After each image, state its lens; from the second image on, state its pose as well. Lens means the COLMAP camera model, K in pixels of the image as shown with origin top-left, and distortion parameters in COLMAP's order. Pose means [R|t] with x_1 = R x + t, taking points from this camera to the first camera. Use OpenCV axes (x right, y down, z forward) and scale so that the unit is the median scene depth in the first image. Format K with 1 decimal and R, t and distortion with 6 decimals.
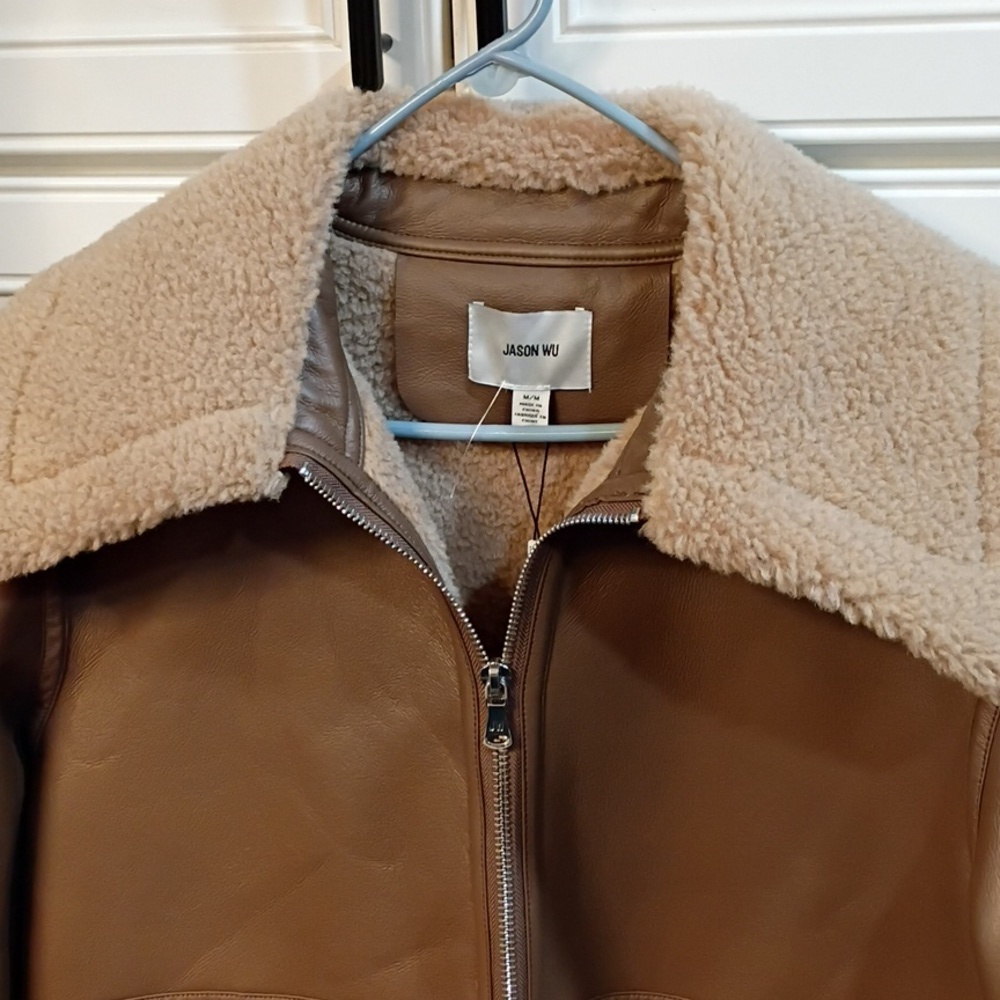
lens RADIAL K [[1867.6, 0, 500.7], [0, 1867.6, 502.3], [0, 0, 1]] dist [0.074468, 0.000000]
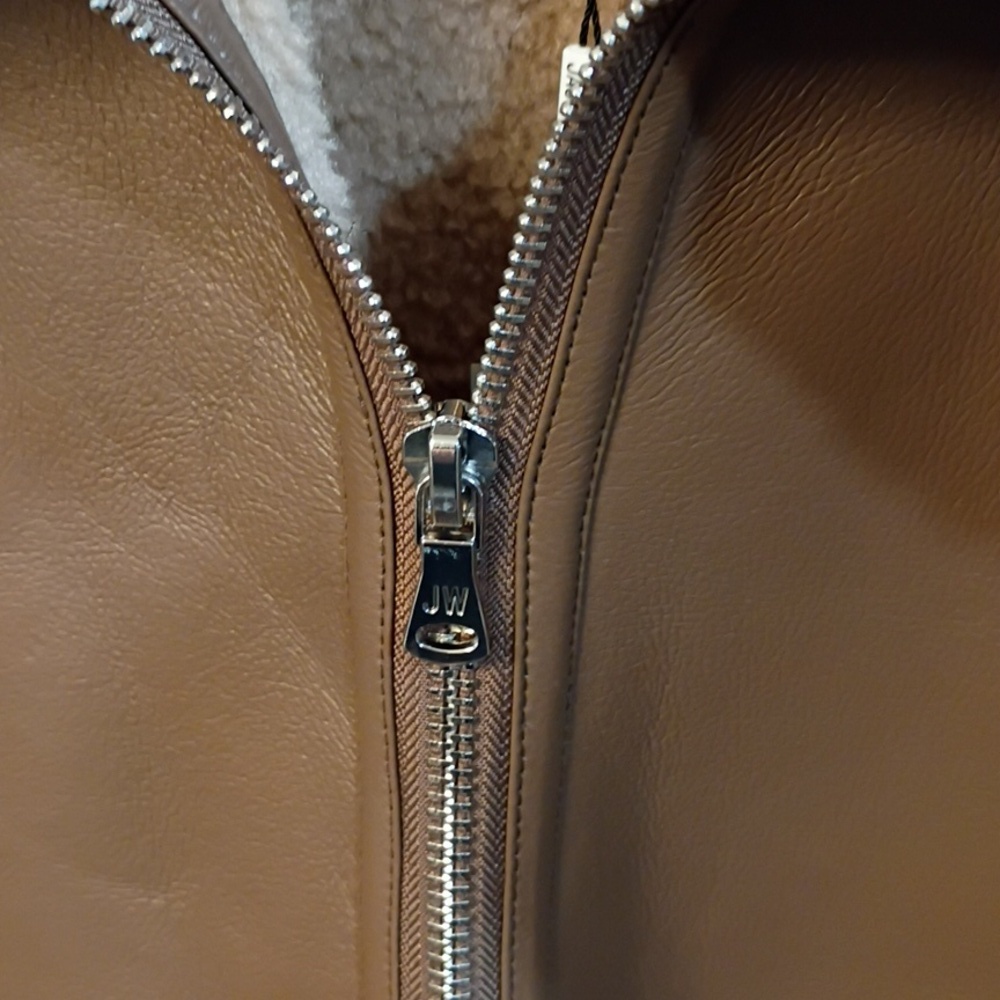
lens RADIAL K [[1867.6, 0, 494.7], [0, 1867.6, 497.2], [0, 0, 1]] dist [0.074468, 0.000000]
pose [[0.998662, 0.042961, 0.028787, -0.003967], [-0.047786, 0.979415, 0.196120, 0.035675], [-0.019769, -0.197233, 0.980157, 0.684690]]
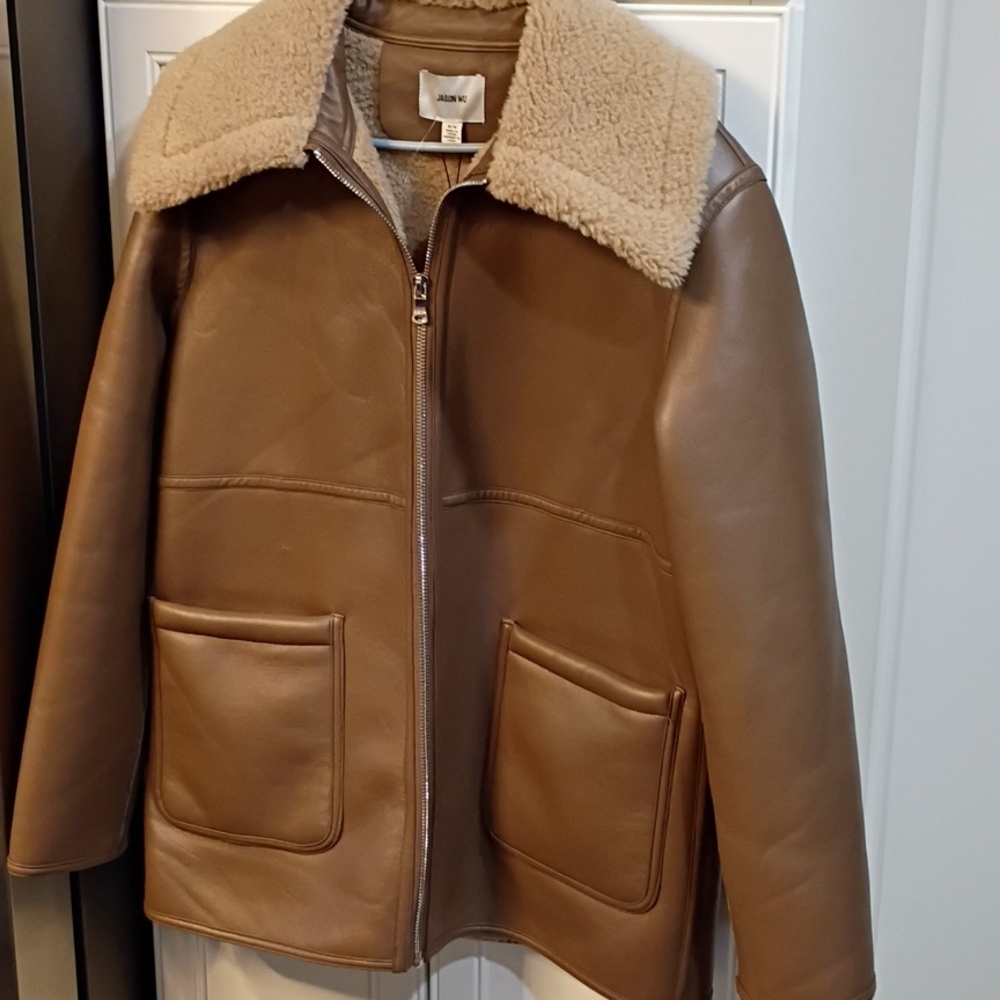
lens RADIAL K [[1867.6, 0, 498.0], [0, 1867.6, 498.1], [0, 0, 1]] dist [0.074468, 0.000000]
pose [[0.990665, 0.073172, -0.115017, 0.295284], [-0.070522, 0.997146, 0.026947, 0.249001], [0.116661, -0.018584, 0.992998, -0.782493]]
